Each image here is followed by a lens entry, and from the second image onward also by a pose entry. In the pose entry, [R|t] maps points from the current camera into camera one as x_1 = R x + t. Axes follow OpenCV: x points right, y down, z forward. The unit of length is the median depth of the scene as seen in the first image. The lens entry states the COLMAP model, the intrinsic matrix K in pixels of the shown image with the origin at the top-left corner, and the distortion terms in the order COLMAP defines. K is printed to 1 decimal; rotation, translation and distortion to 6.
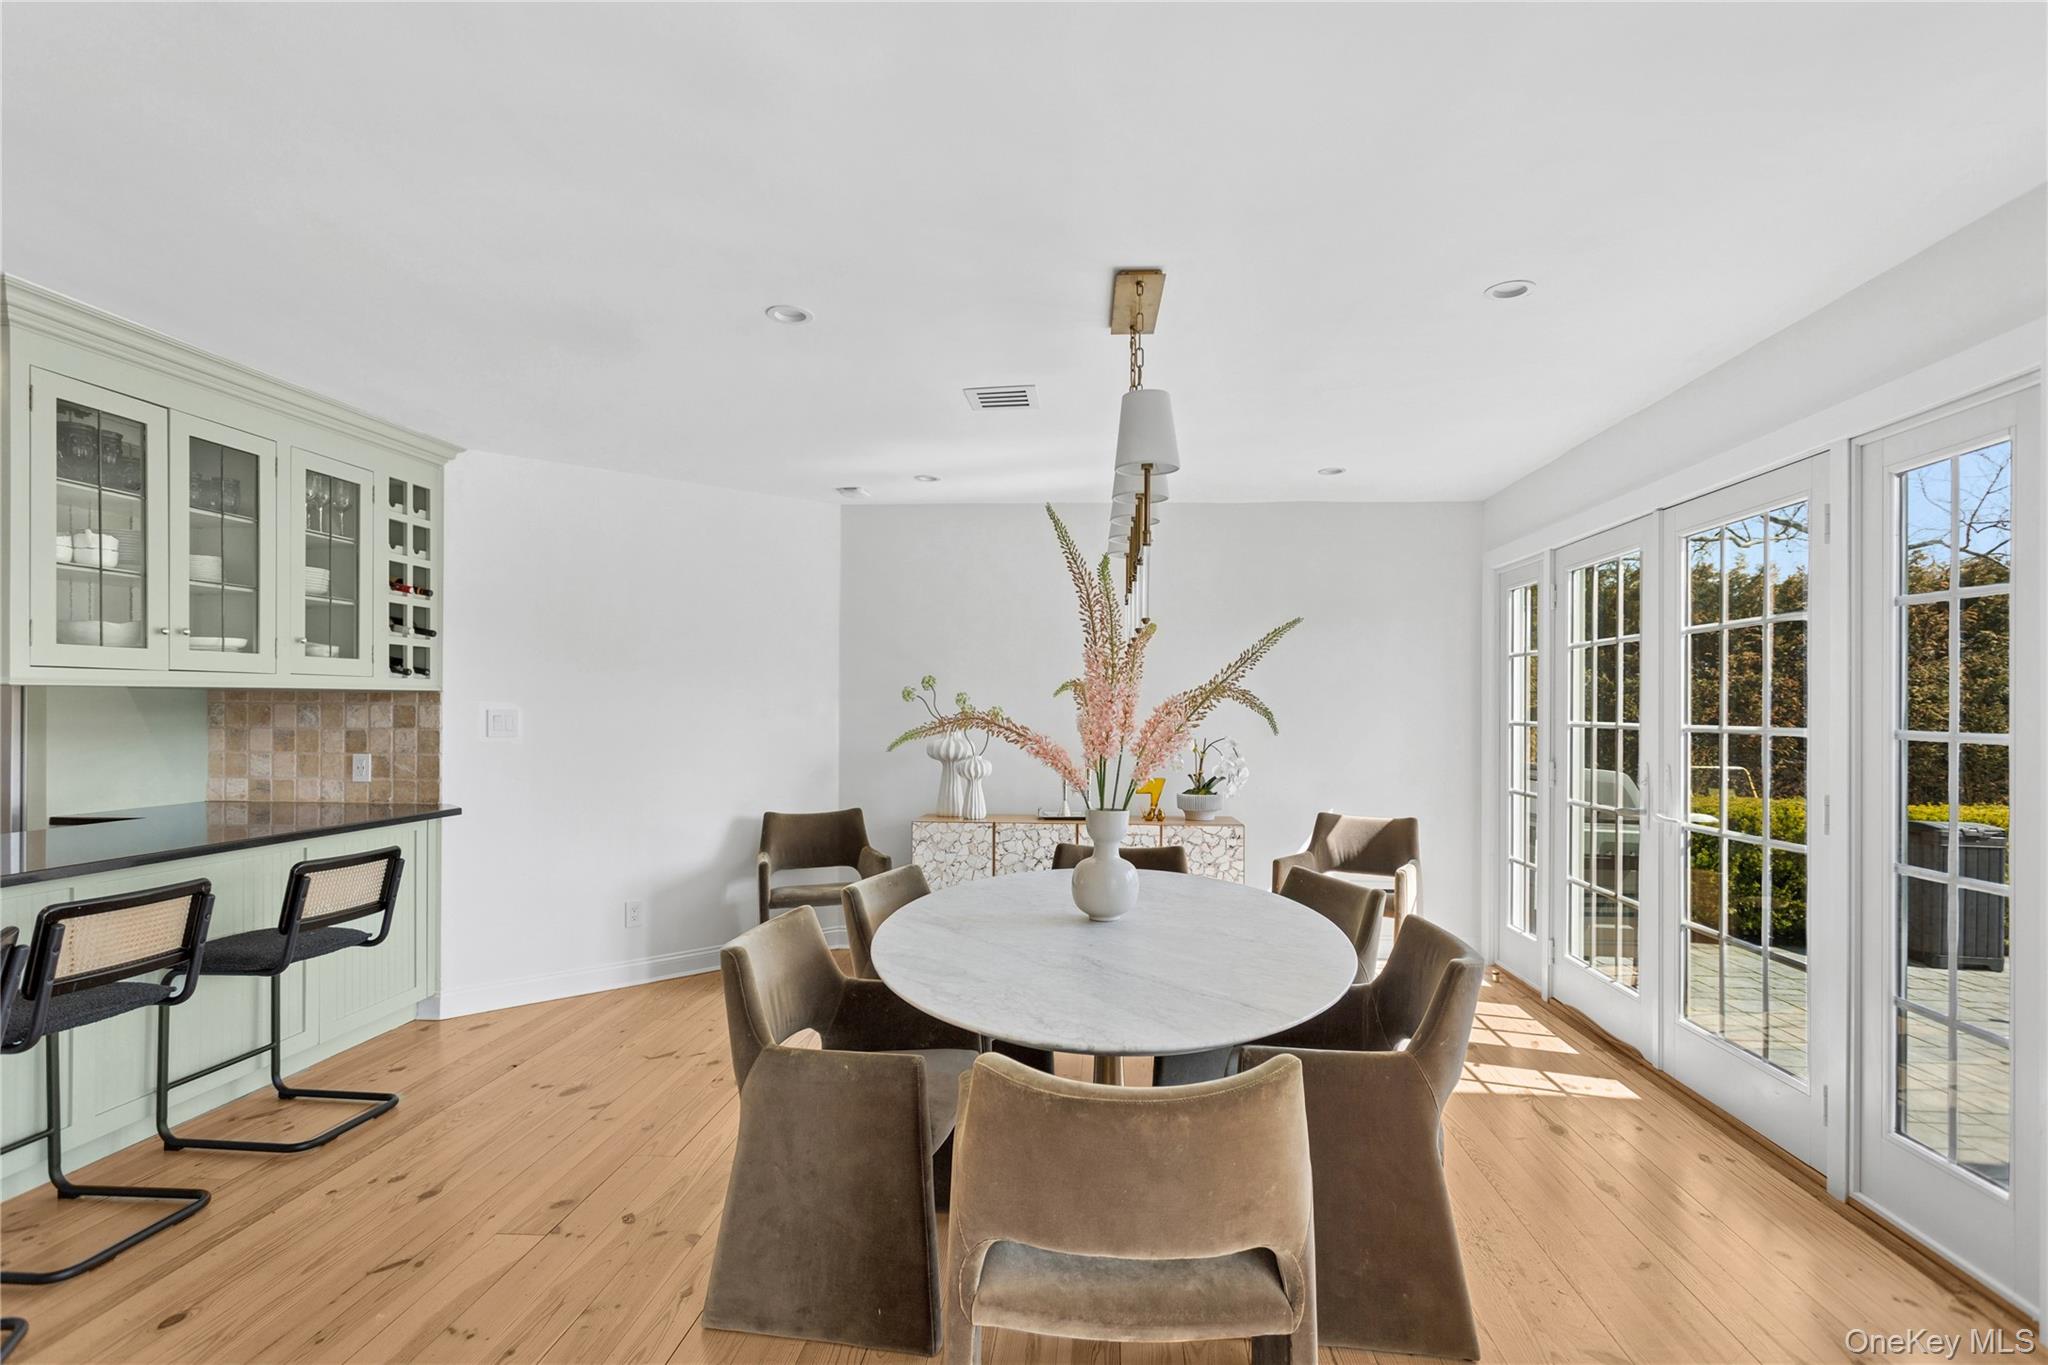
lens RADIAL K [[994.1, 0, 995.9], [0, 994.1, 710.8], [0, 0, 1]] dist [0.003721, 0.000704]
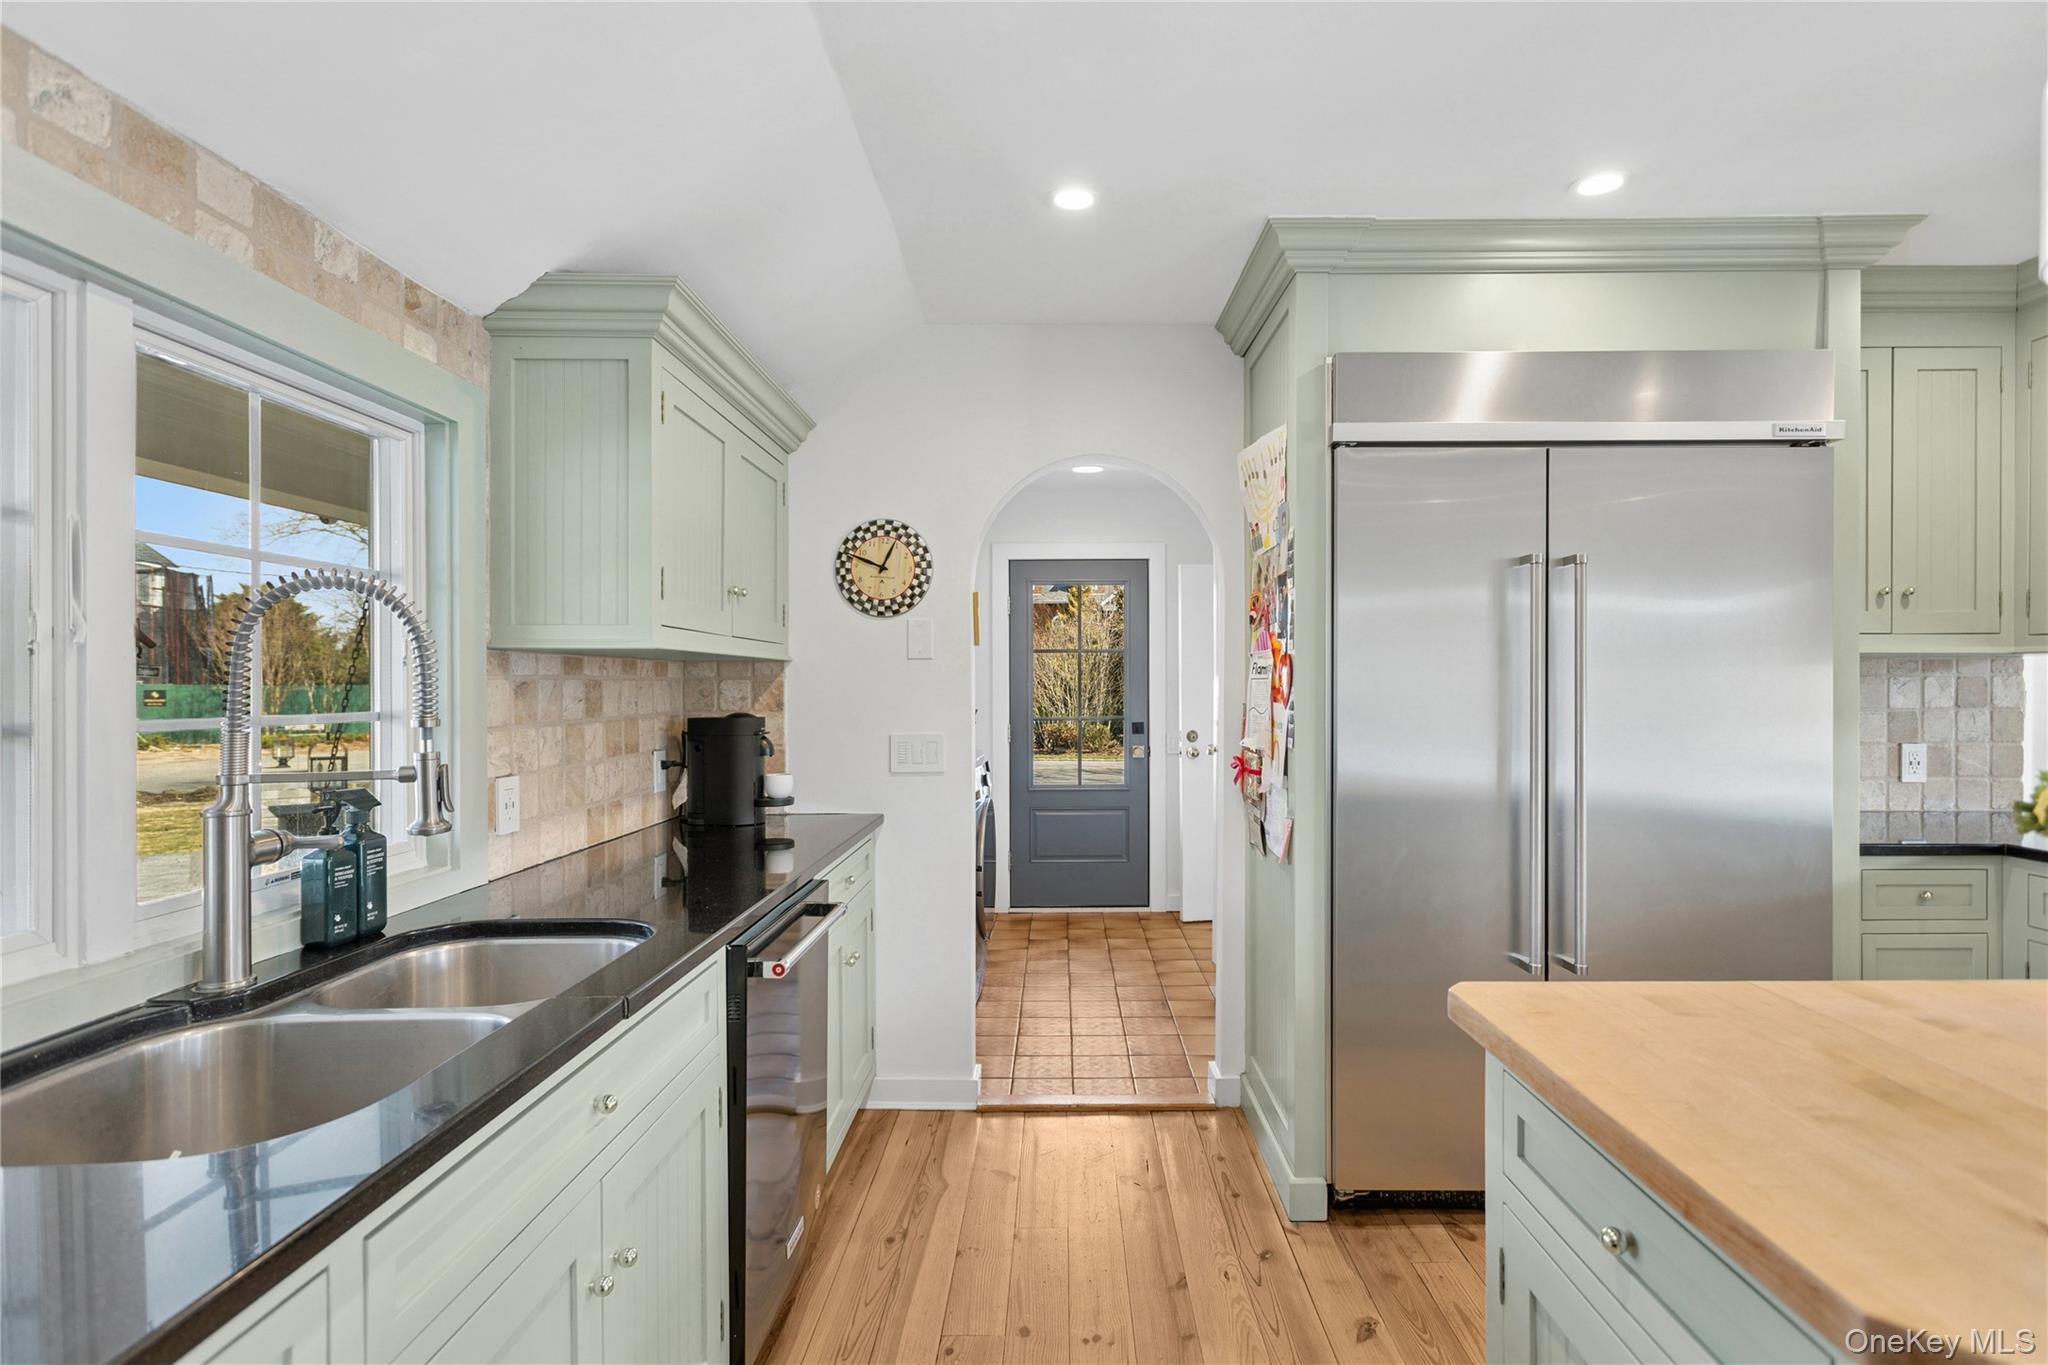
lens RADIAL K [[994.1, 0, 1075.0], [0, 994.1, 685.4], [0, 0, 1]] dist [0.003721, 0.000704]
pose [[0.998295, -0.008463, 0.057756, -1.500073], [0.008538, 0.999963, -0.001044, -0.004519], [-0.057745, 0.001535, 0.998330, 0.358190]]
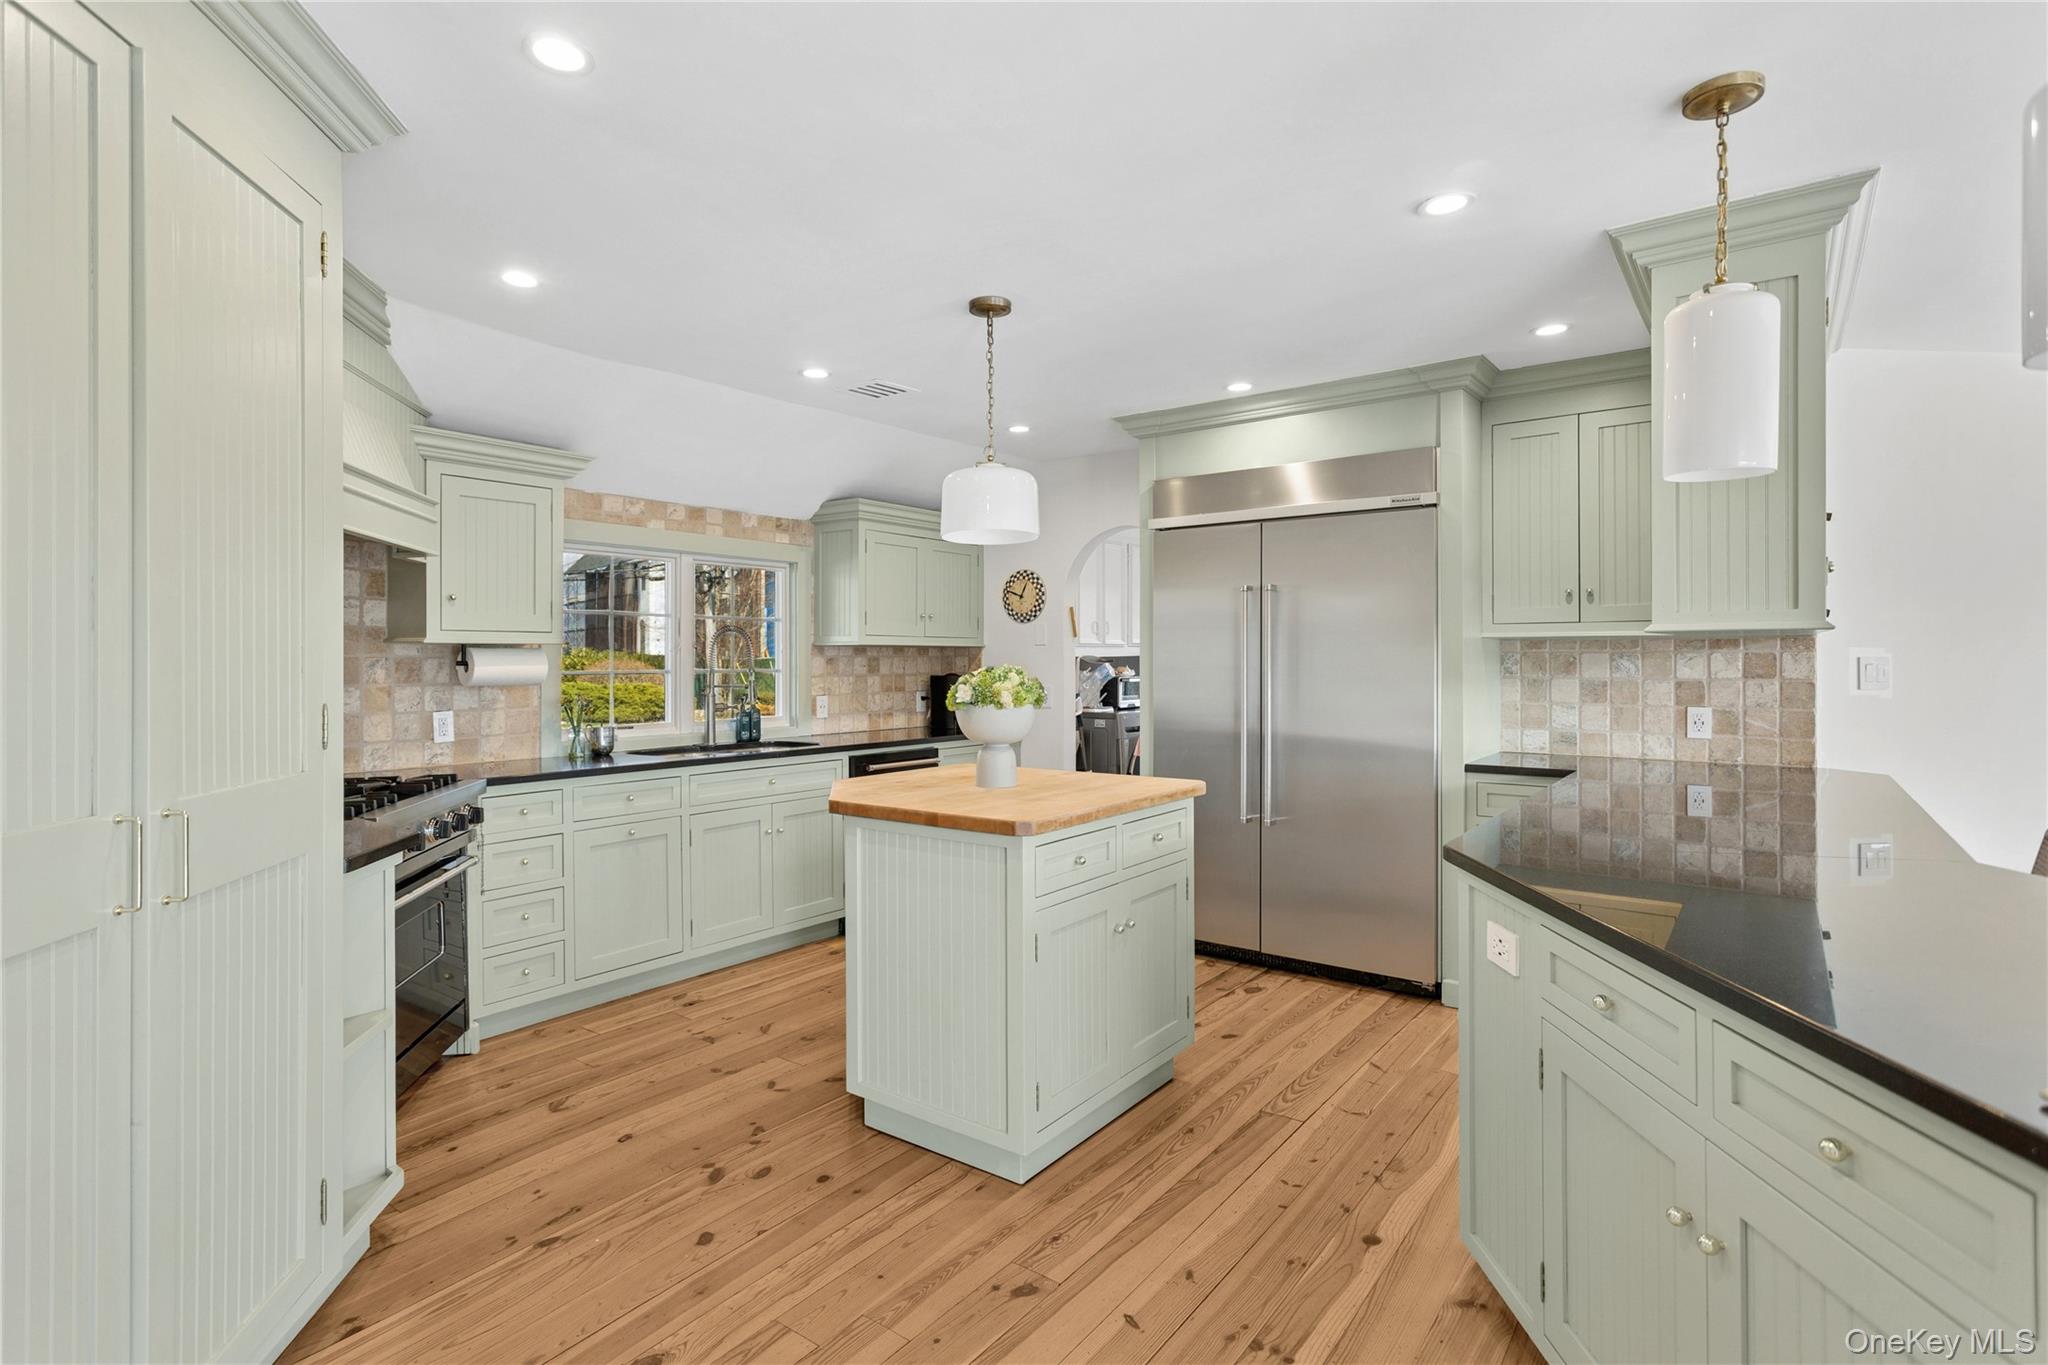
lens RADIAL K [[994.1, 0, 994.3], [0, 994.1, 655.5], [0, 0, 1]] dist [0.003721, 0.000704]
pose [[0.828611, -0.010245, -0.559730, -0.767732], [0.006545, 0.999941, -0.008614, 0.000117], [0.559786, 0.003474, 0.828630, -0.117852]]
